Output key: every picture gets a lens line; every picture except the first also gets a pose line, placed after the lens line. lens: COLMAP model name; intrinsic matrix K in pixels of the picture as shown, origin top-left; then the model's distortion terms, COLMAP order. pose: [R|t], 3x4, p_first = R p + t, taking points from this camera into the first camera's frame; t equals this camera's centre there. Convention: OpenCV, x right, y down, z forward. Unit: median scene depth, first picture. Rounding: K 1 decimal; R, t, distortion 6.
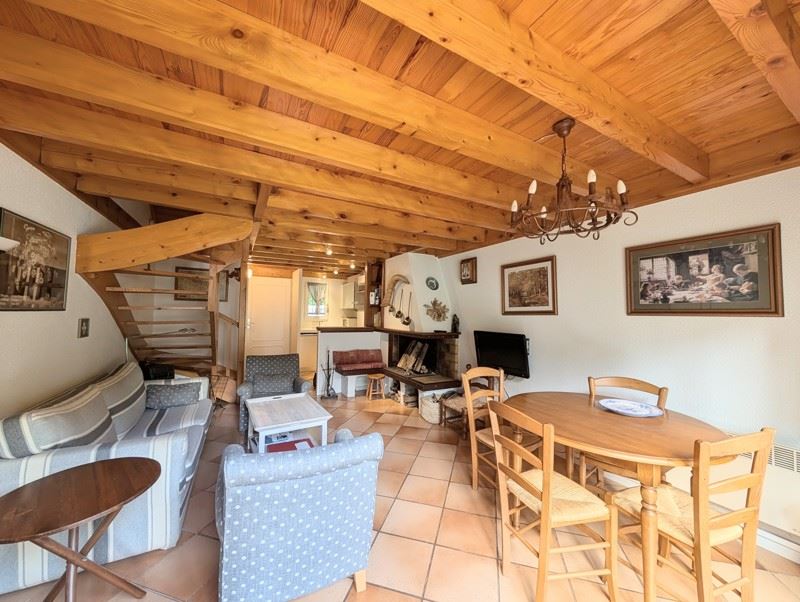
lens RADIAL K [[306.5, 0, 401.0], [0, 306.5, 302.1], [0, 0, 1]] dist [-0.000381, 0.000017]
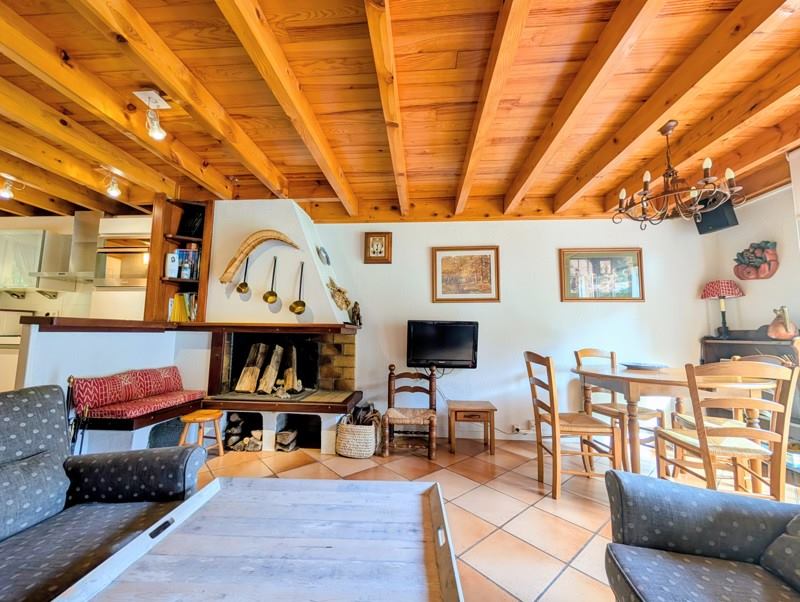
lens RADIAL K [[306.5, 0, 400.8], [0, 306.5, 302.7], [0, 0, 1]] dist [-0.000381, 0.000017]
pose [[0.542288, 0.076915, 0.836665, -0.454815], [-0.033126, 0.996984, -0.070182, 0.106683], [-0.839539, 0.010343, 0.543200, 0.592850]]
